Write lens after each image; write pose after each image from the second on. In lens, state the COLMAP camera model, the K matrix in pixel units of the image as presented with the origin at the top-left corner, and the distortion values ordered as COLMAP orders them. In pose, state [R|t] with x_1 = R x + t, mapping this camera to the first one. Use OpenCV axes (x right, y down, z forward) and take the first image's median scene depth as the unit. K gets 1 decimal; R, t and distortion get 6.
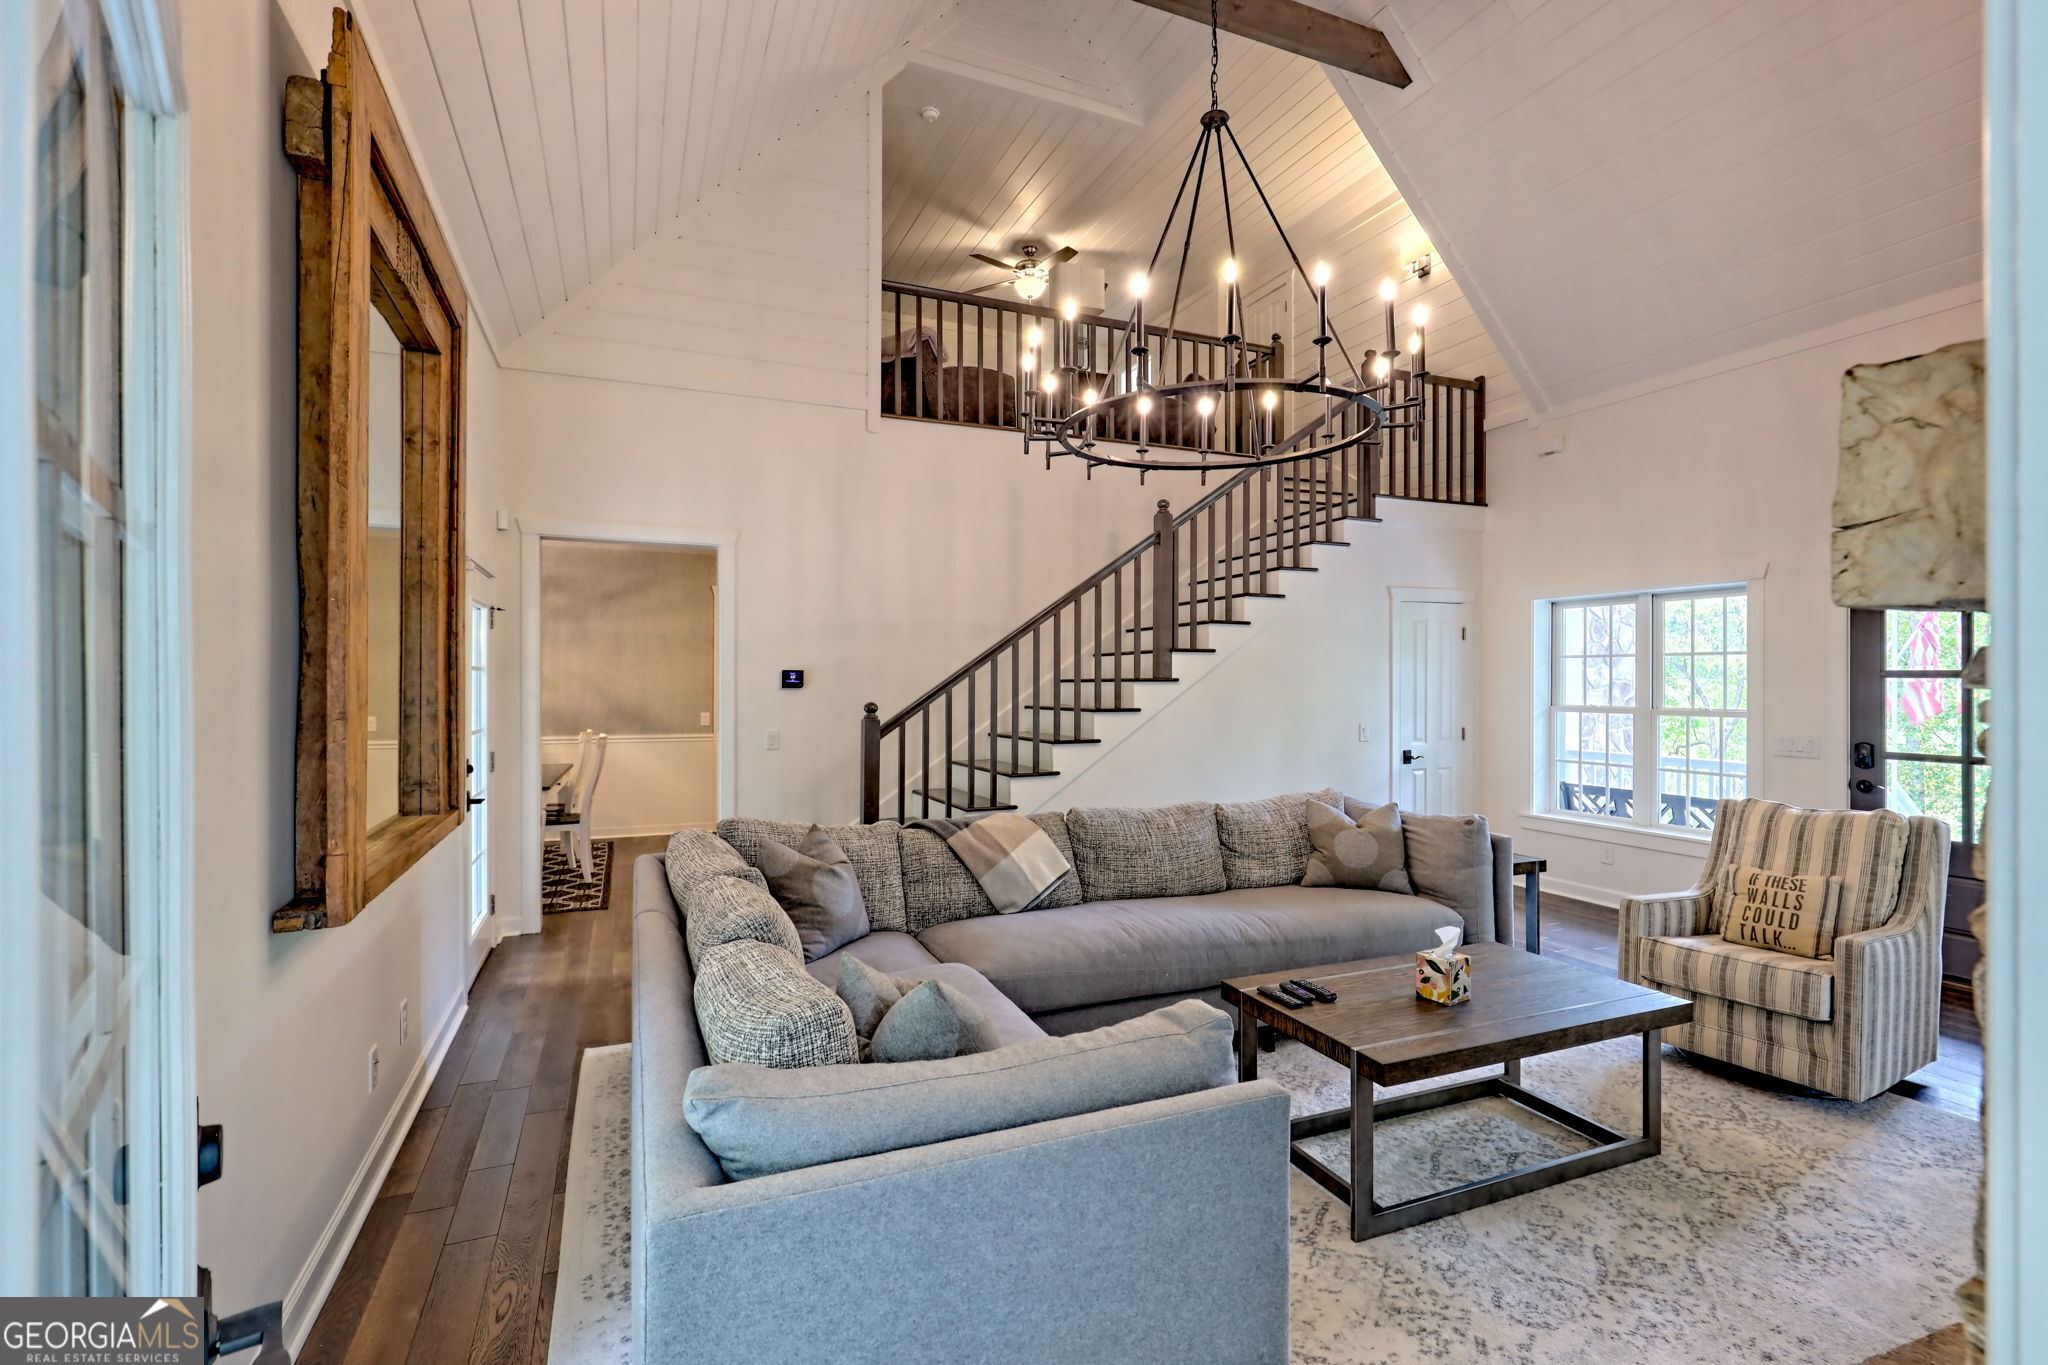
lens RADIAL K [[965.9, 0, 1028.0], [0, 965.9, 676.8], [0, 0, 1]] dist [0.001323, -0.000504]
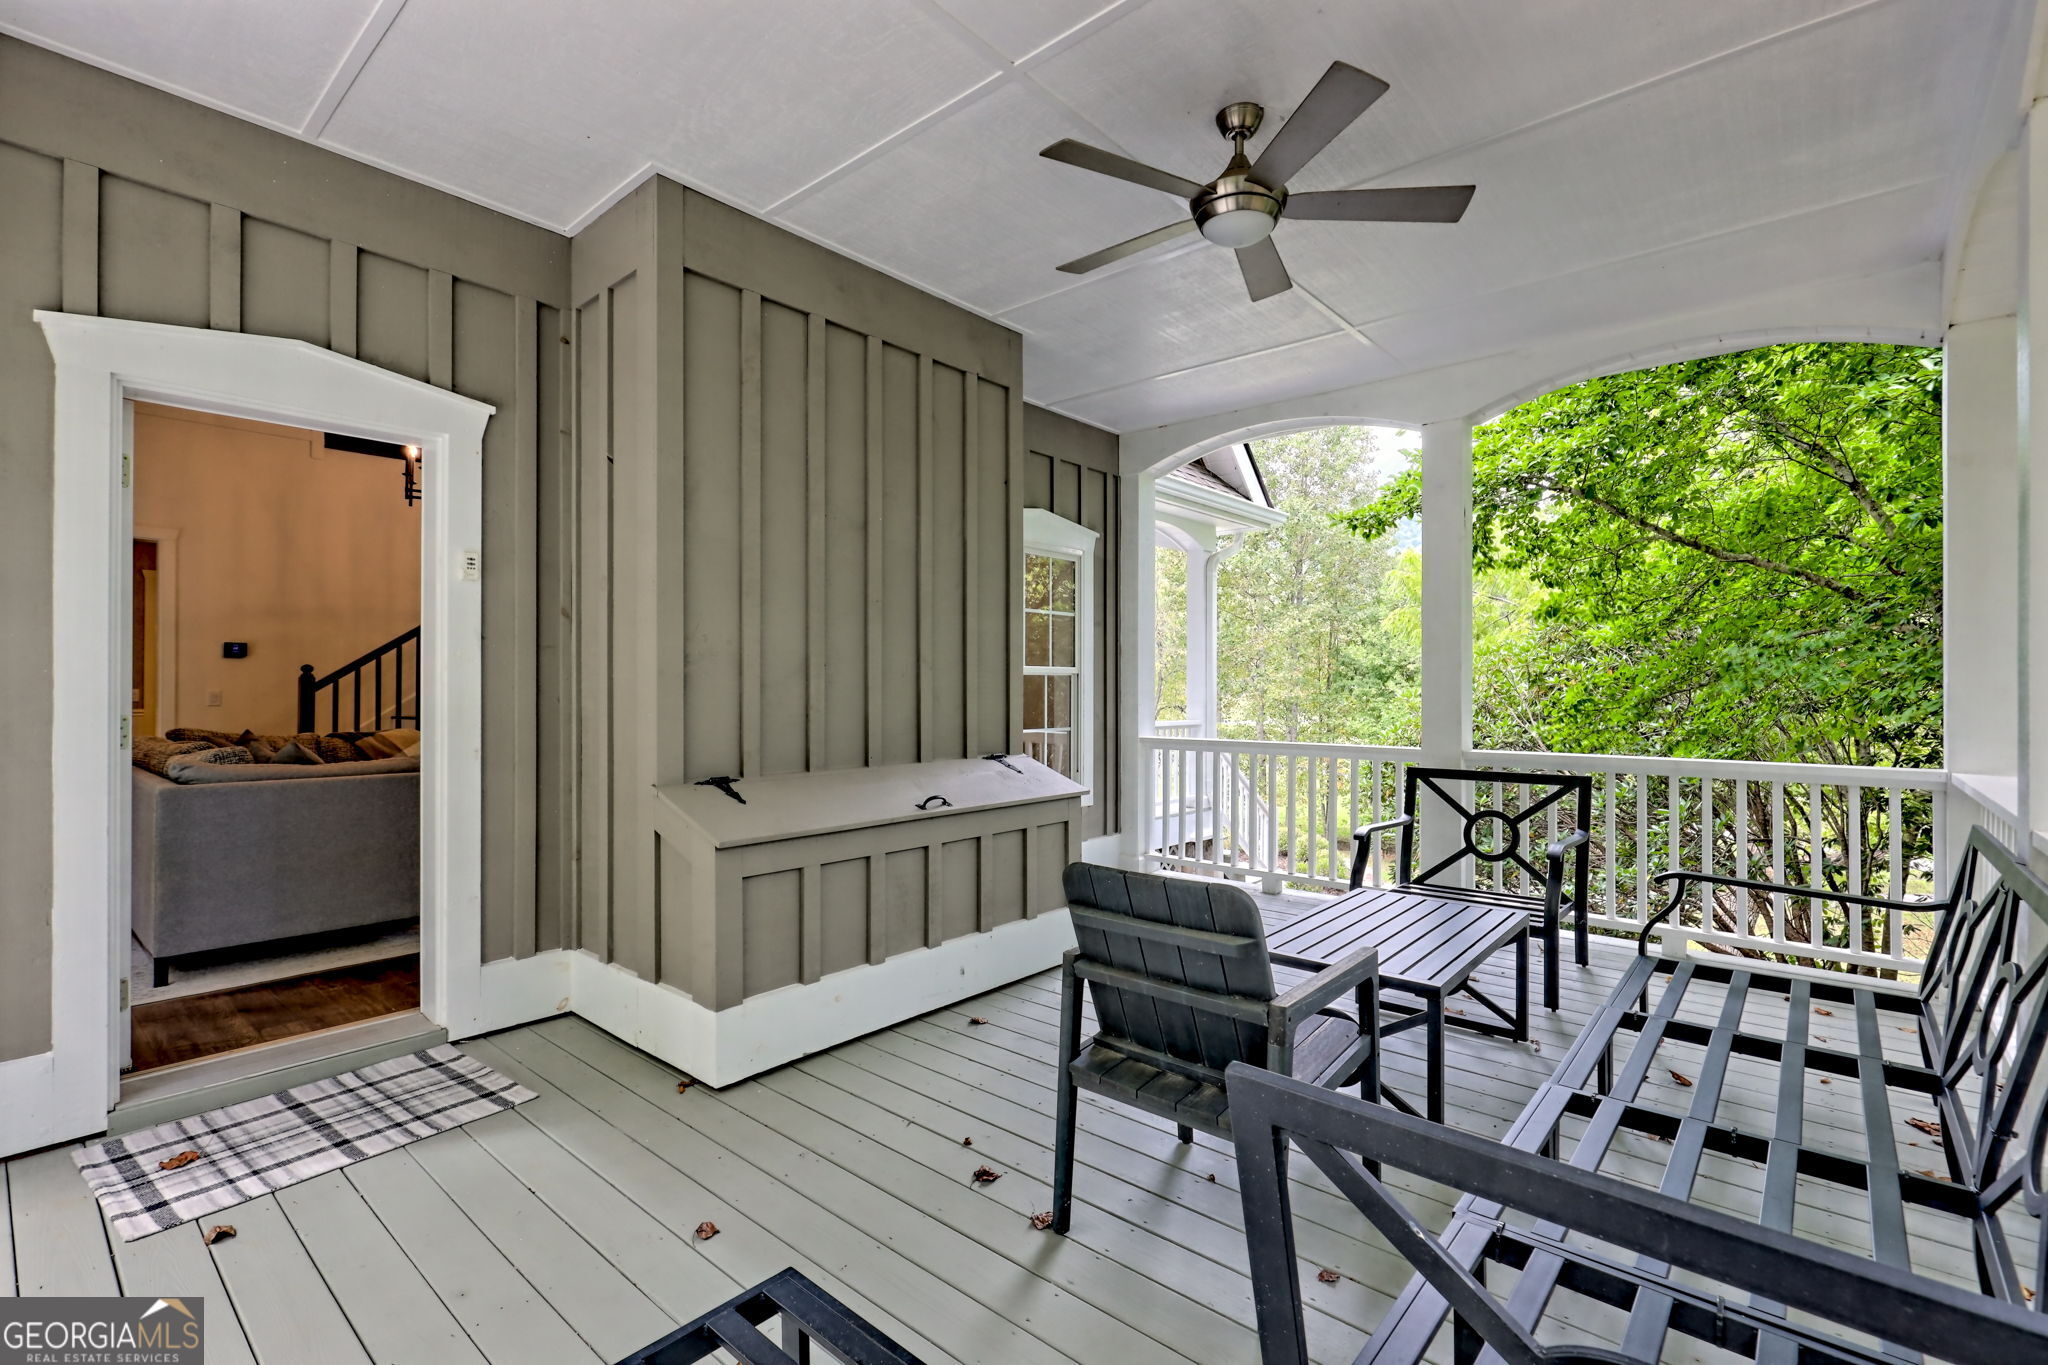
lens RADIAL K [[917.5, 0, 1019.6], [0, 917.5, 676.7], [0, 0, 1]] dist [0.003133, -0.000487]
pose [[0.897193, 0.001677, 0.441635, 0.192628], [0.000885, 0.999984, -0.005595, 0.059476], [-0.441637, 0.005411, 0.897178, -0.704567]]
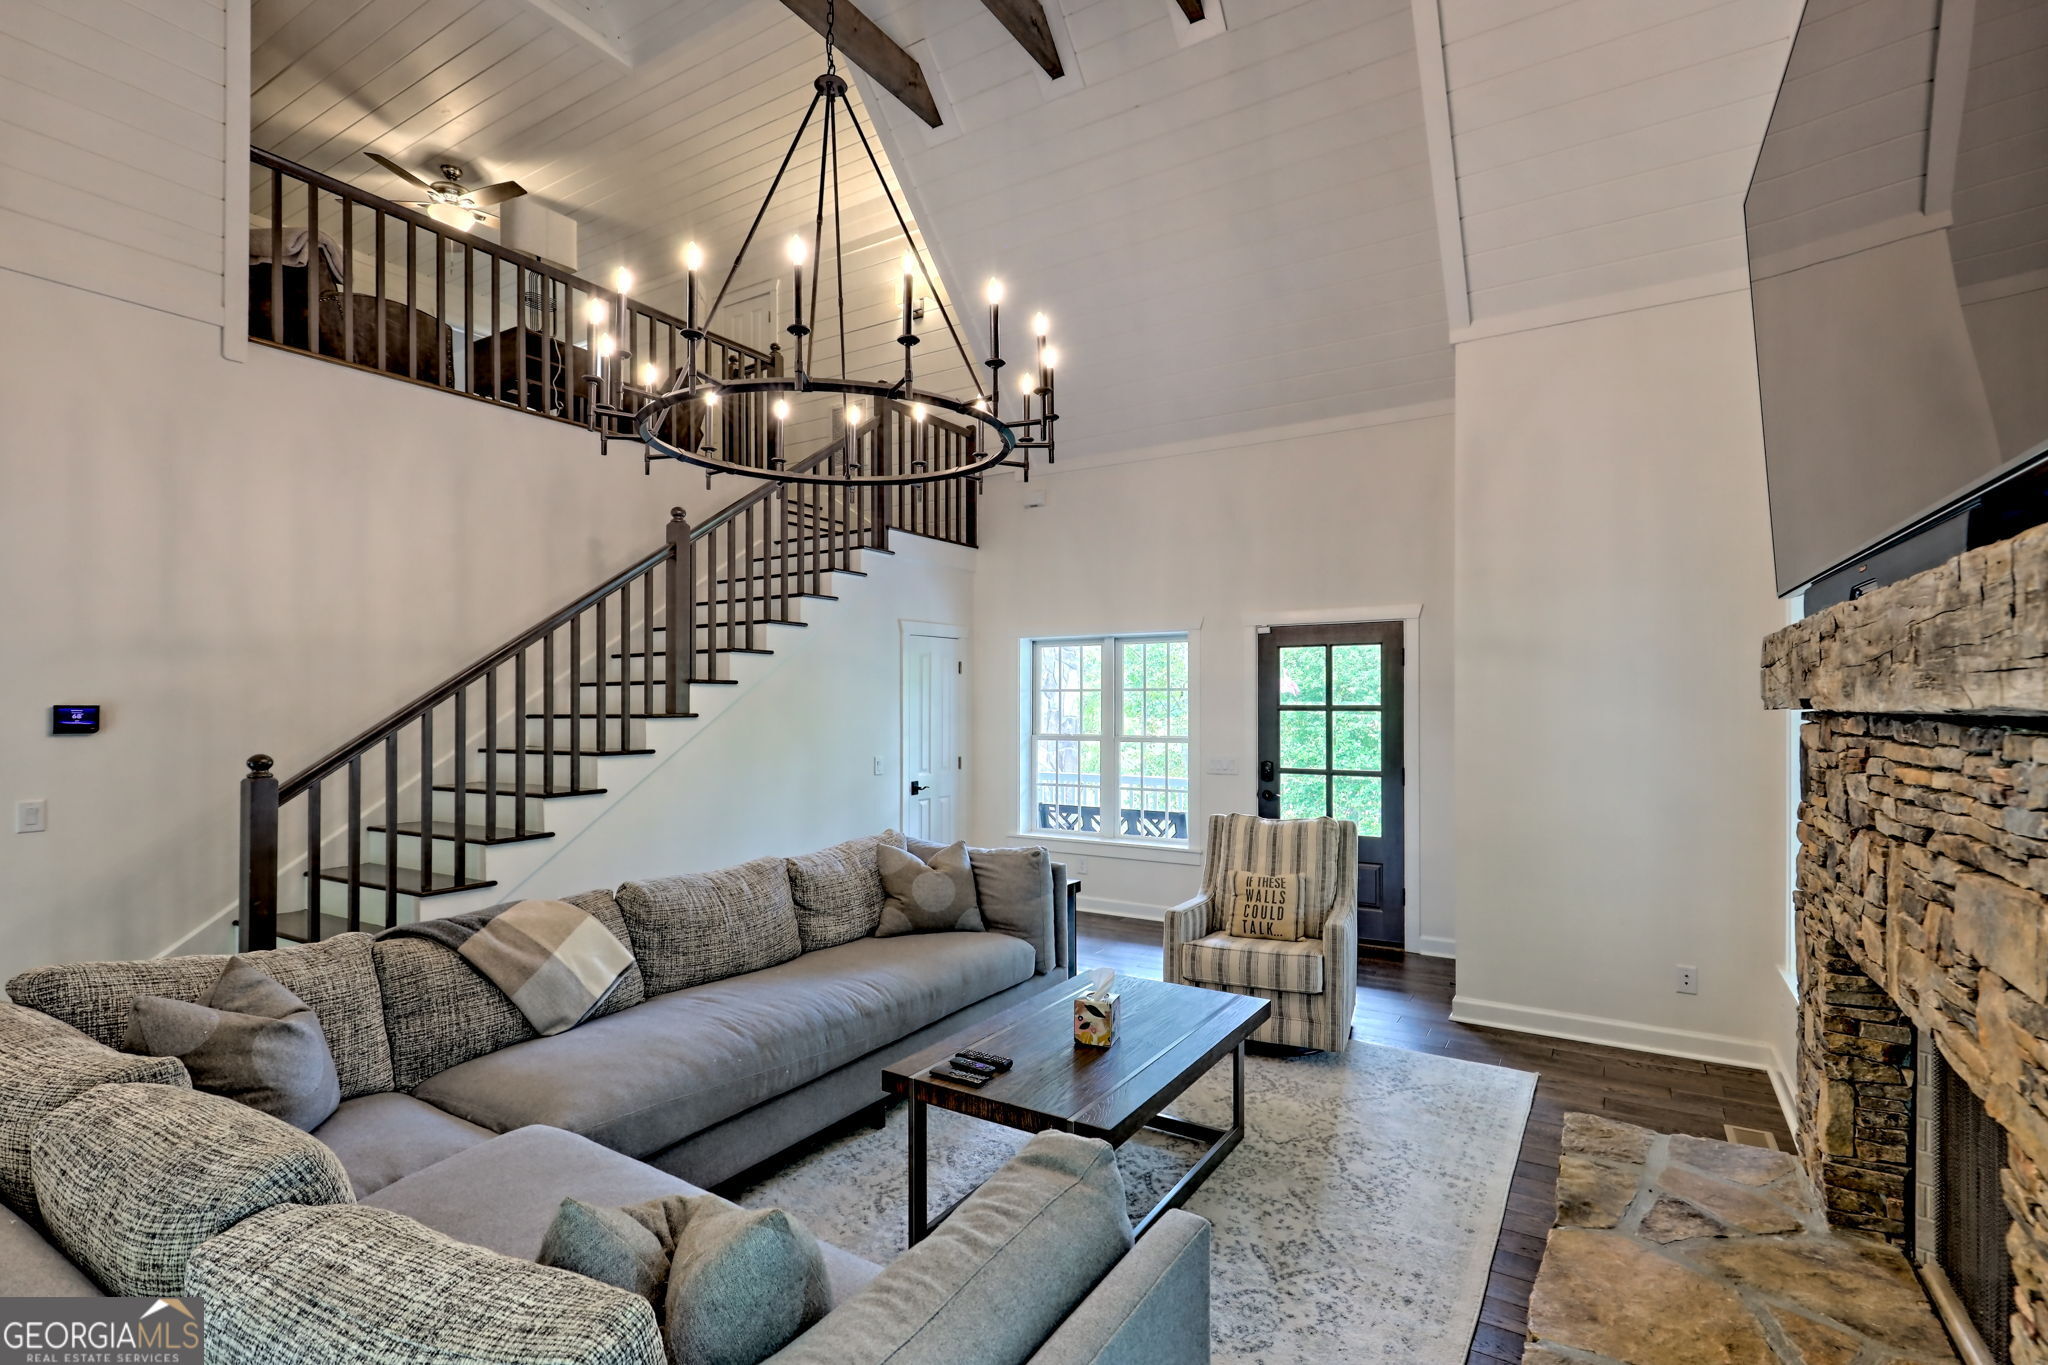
lens RADIAL K [[965.9, 0, 1040.7], [0, 965.9, 699.7], [0, 0, 1]] dist [0.001323, -0.000504]
pose [[0.812061, -0.000803, 0.583572, -0.129058], [0.000523, 1.000000, 0.000649, -0.014465], [-0.583573, -0.000222, 0.812061, 0.135938]]
